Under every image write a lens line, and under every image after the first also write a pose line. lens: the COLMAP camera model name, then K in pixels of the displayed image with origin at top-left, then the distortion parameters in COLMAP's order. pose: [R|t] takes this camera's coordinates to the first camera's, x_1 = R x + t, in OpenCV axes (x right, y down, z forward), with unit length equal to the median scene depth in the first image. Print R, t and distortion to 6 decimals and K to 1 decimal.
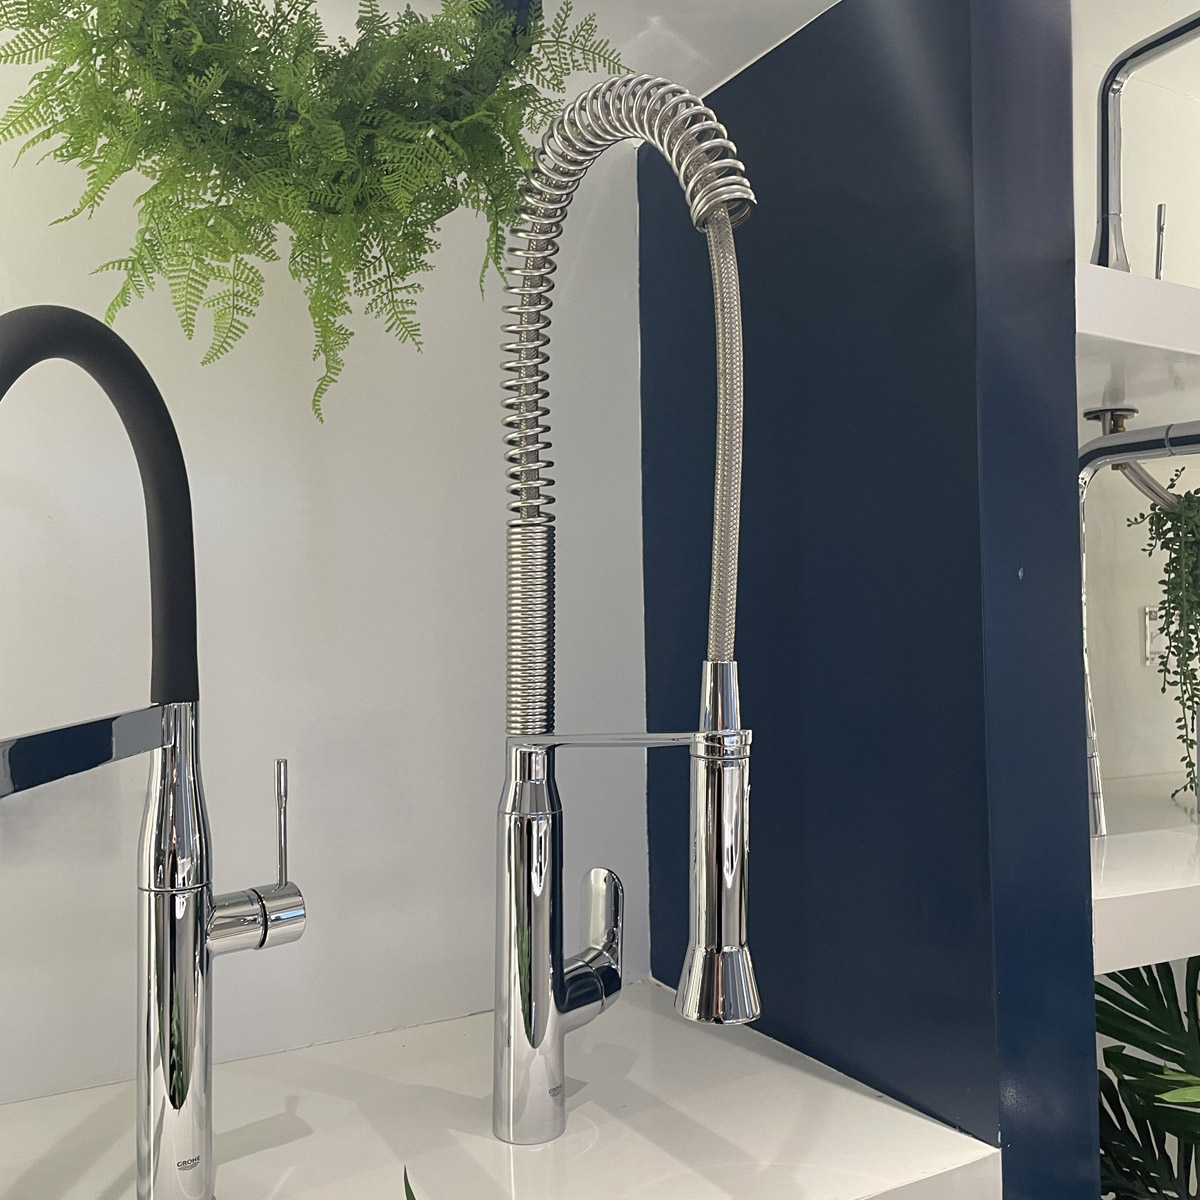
lens RADIAL K [[1222.0, 0, 607.7], [0, 1222.0, 580.2], [0, 0, 1]] dist [0.059028, -0.041545]
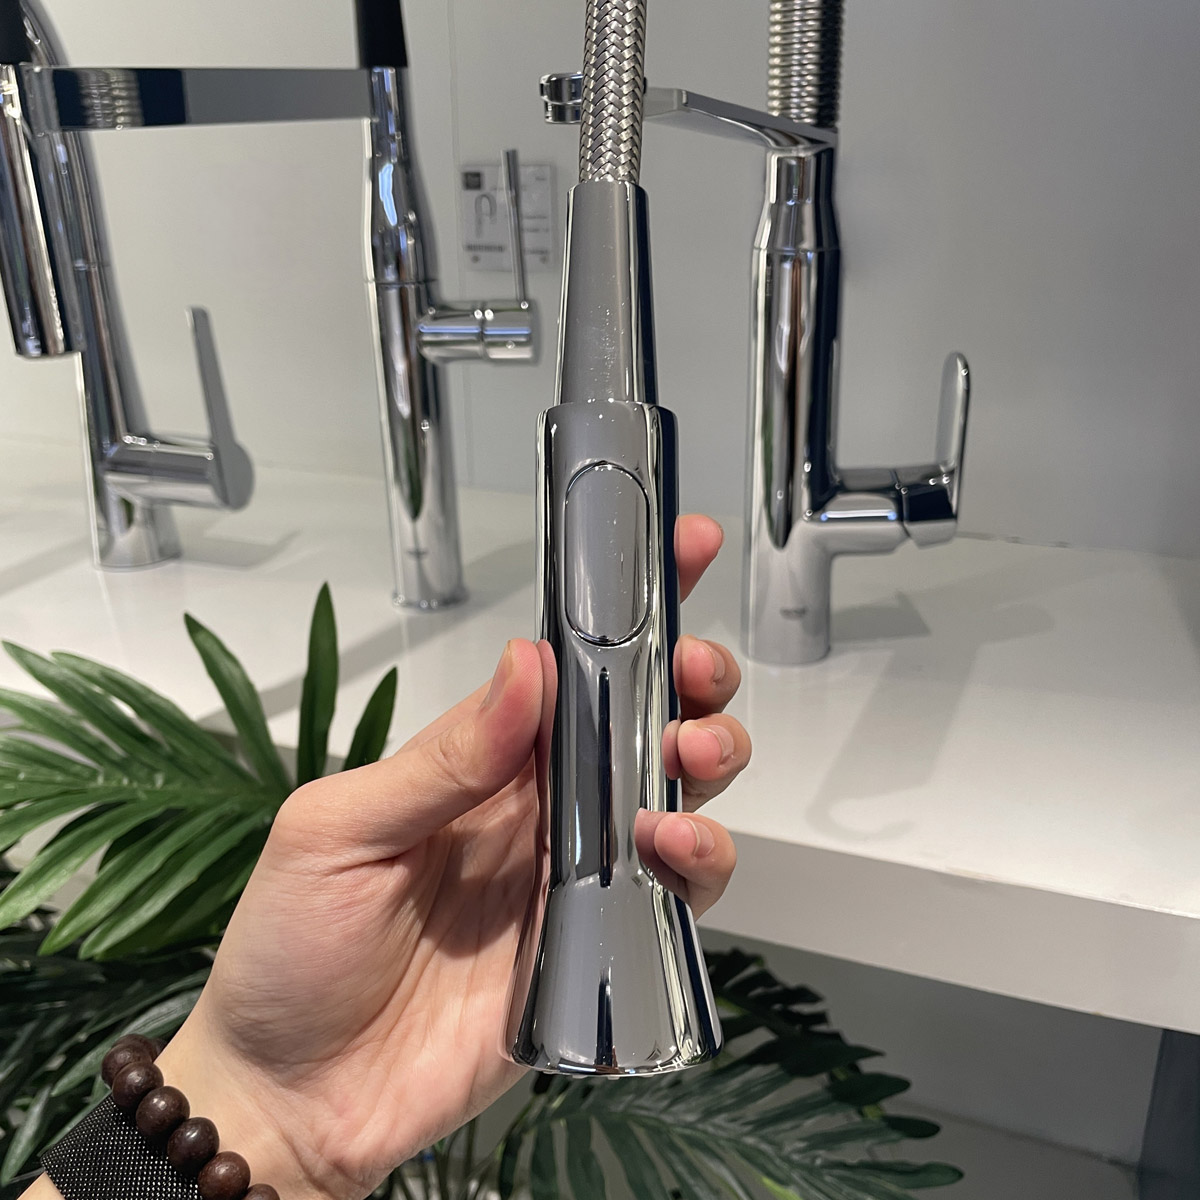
lens RADIAL K [[1220.3, 0, 600.0], [0, 1220.3, 600.0], [0, 0, 1]] dist [0.093305, -0.140696]
pose [[0.602787, 0.282377, -0.746265, 0.462330], [0.034682, 0.925127, 0.378070, 0.106678], [0.797148, -0.253777, 0.547861, 0.475238]]
